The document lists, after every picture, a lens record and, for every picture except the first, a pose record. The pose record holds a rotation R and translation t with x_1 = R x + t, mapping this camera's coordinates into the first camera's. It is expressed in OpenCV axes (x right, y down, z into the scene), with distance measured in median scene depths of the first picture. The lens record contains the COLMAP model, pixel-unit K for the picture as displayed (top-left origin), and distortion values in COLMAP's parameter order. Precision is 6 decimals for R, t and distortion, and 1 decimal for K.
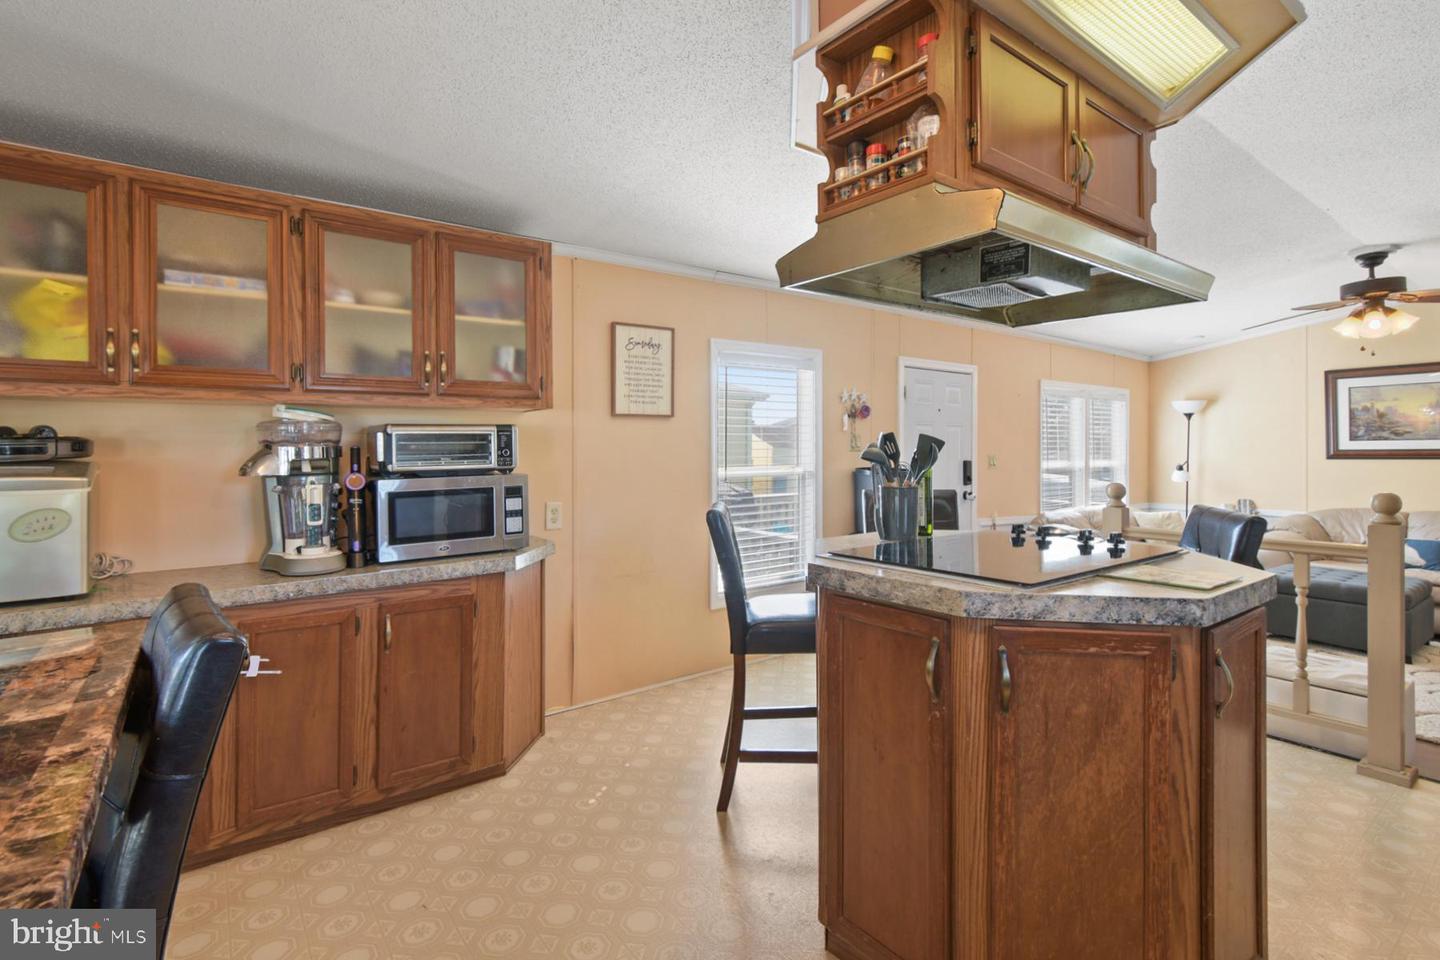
lens RADIAL K [[692.7, 0, 685.6], [0, 692.7, 455.1], [0, 0, 1]] dist [-0.003145, -0.001295]
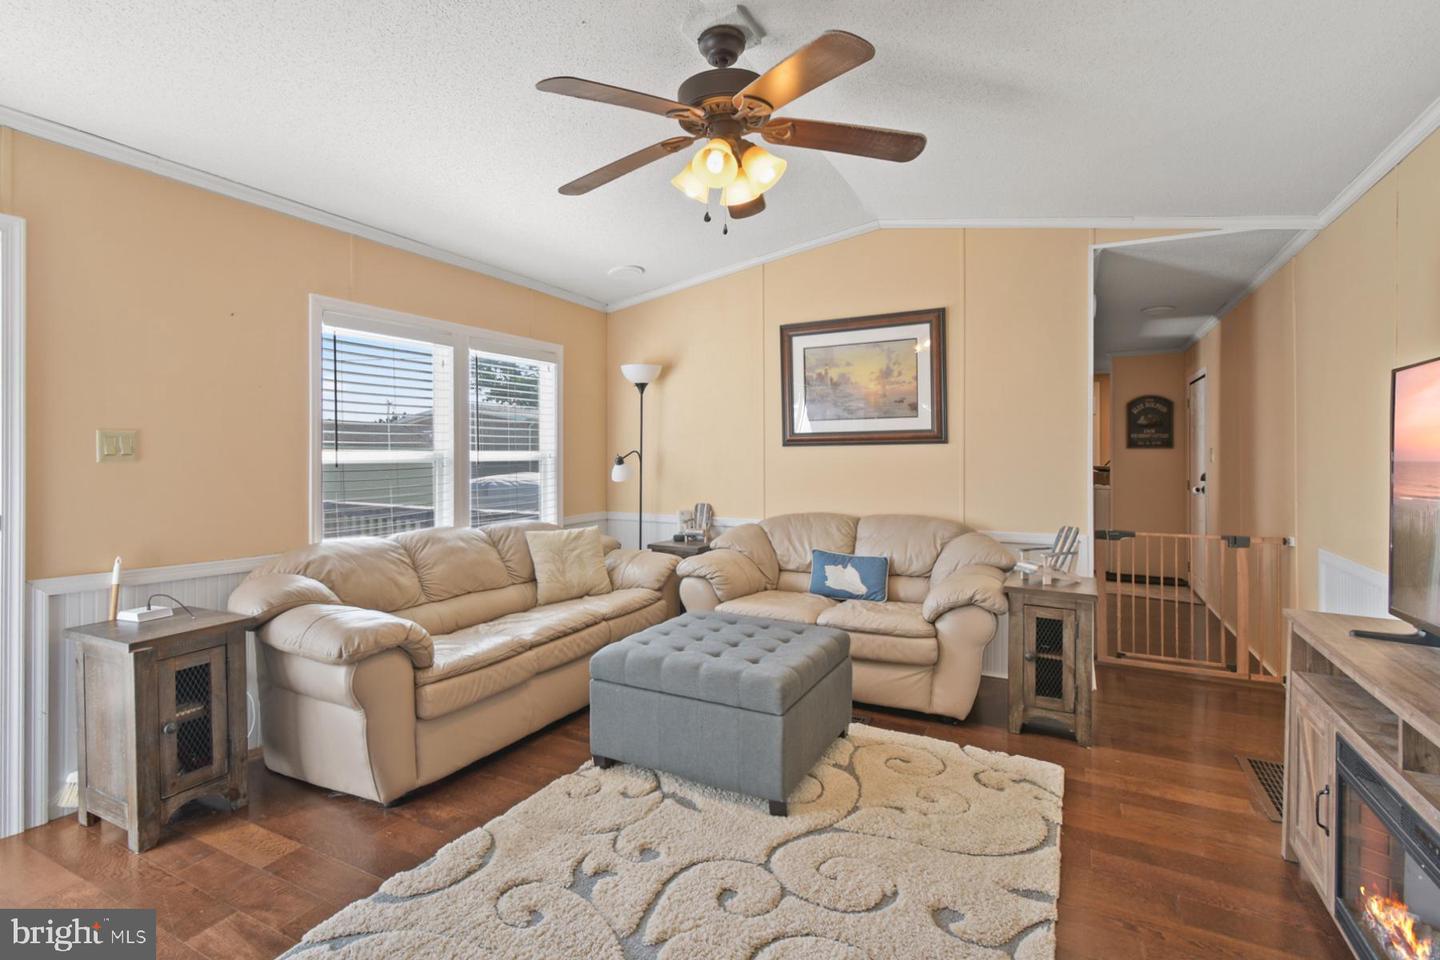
lens RADIAL K [[657.6, 0, 719.2], [0, 657.6, 461.2], [0, 0, 1]] dist [0.000397, -0.000187]
pose [[0.899044, -0.005732, 0.437821, 0.590676], [0.004331, 0.999982, 0.004198, 0.019029], [-0.437837, -0.001878, 0.899052, 0.423576]]
